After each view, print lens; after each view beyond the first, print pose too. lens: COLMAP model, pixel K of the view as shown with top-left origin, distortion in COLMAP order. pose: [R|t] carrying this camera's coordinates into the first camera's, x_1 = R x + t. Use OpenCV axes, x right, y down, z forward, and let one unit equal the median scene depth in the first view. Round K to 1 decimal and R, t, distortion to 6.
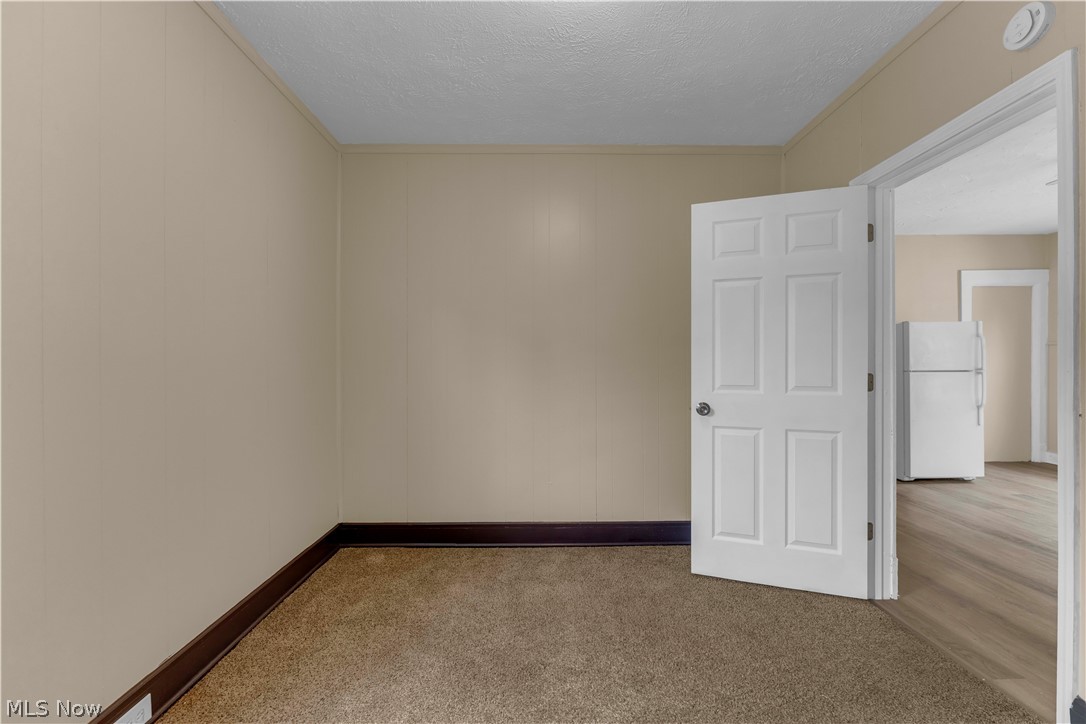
lens RADIAL K [[441.5, 0, 545.4], [0, 441.5, 360.5], [0, 0, 1]] dist [-0.004158, -0.000468]
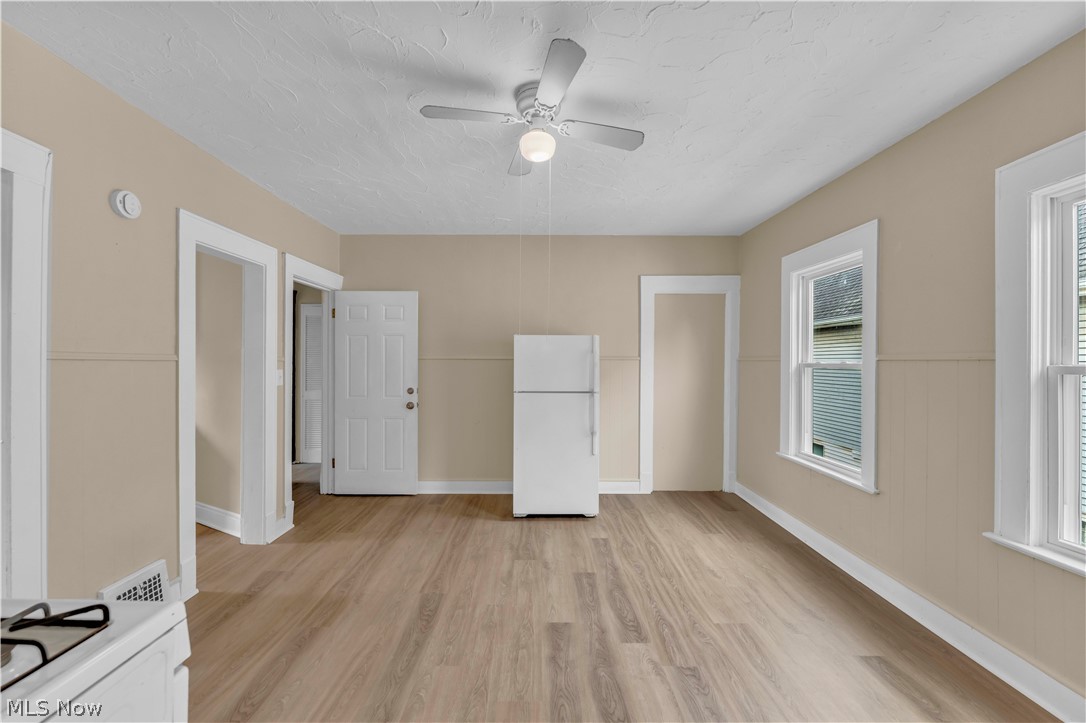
lens RADIAL K [[441.5, 0, 551.1], [0, 441.5, 367.3], [0, 0, 1]] dist [-0.004158, -0.000468]
pose [[0.999866, 0.007475, 0.014549, 0.755740], [-0.007614, 0.999926, 0.009530, -0.027548], [-0.014476, -0.009639, 0.999849, 0.113398]]
